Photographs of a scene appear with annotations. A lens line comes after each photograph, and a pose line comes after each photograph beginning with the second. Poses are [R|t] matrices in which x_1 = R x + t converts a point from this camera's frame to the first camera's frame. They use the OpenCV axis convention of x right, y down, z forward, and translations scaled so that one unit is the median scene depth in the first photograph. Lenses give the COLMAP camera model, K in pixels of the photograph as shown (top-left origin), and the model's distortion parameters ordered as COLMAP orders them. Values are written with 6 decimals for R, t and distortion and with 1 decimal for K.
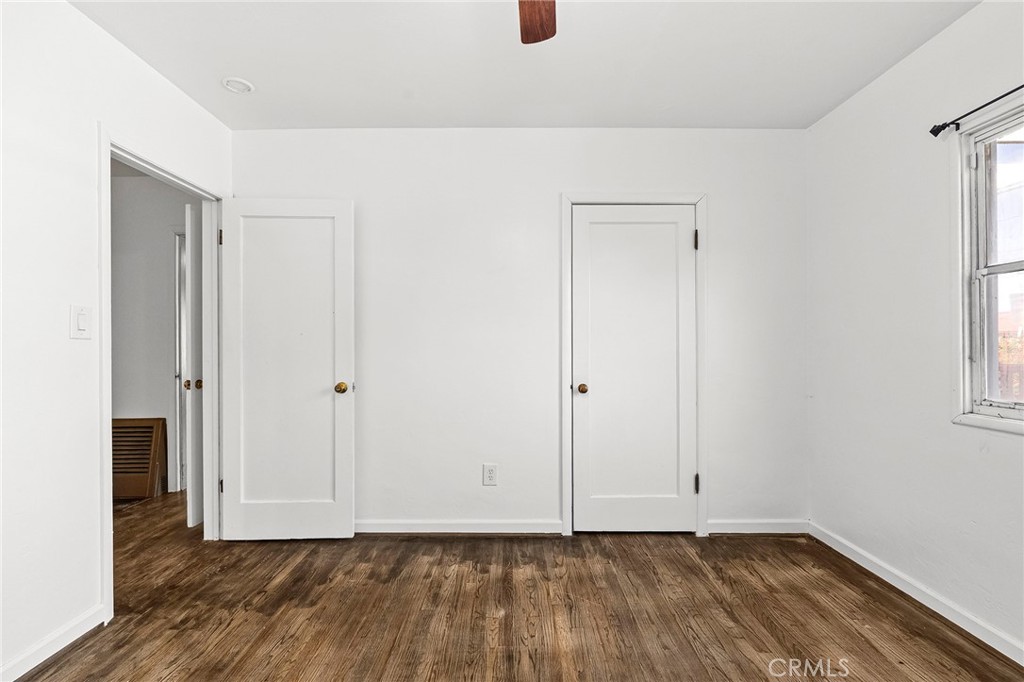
lens RADIAL K [[449.2, 0, 514.0], [0, 449.2, 343.0], [0, 0, 1]] dist [-0.002447, -0.000098]
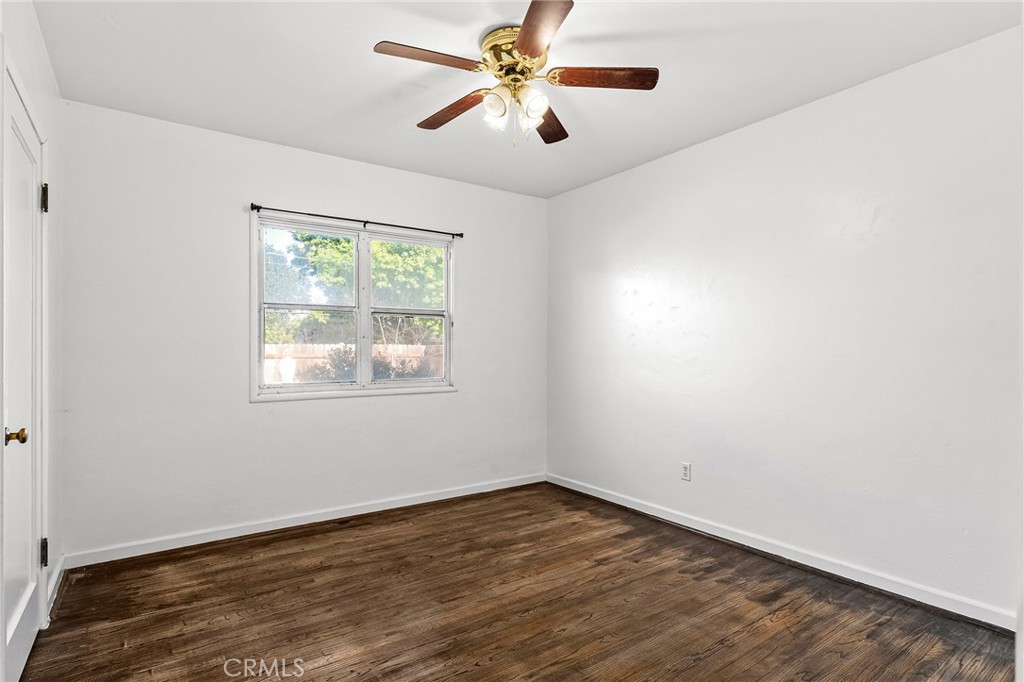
lens RADIAL K [[524.3, 0, 511.9], [0, 524.3, 344.6], [0, 0, 1]] dist [0.001527, 0.000146]
pose [[-0.565985, 0.008952, 0.824367, -0.879080], [-0.002788, 0.999915, -0.012773, 0.004722], [-0.824411, -0.009528, -0.565912, 1.152379]]
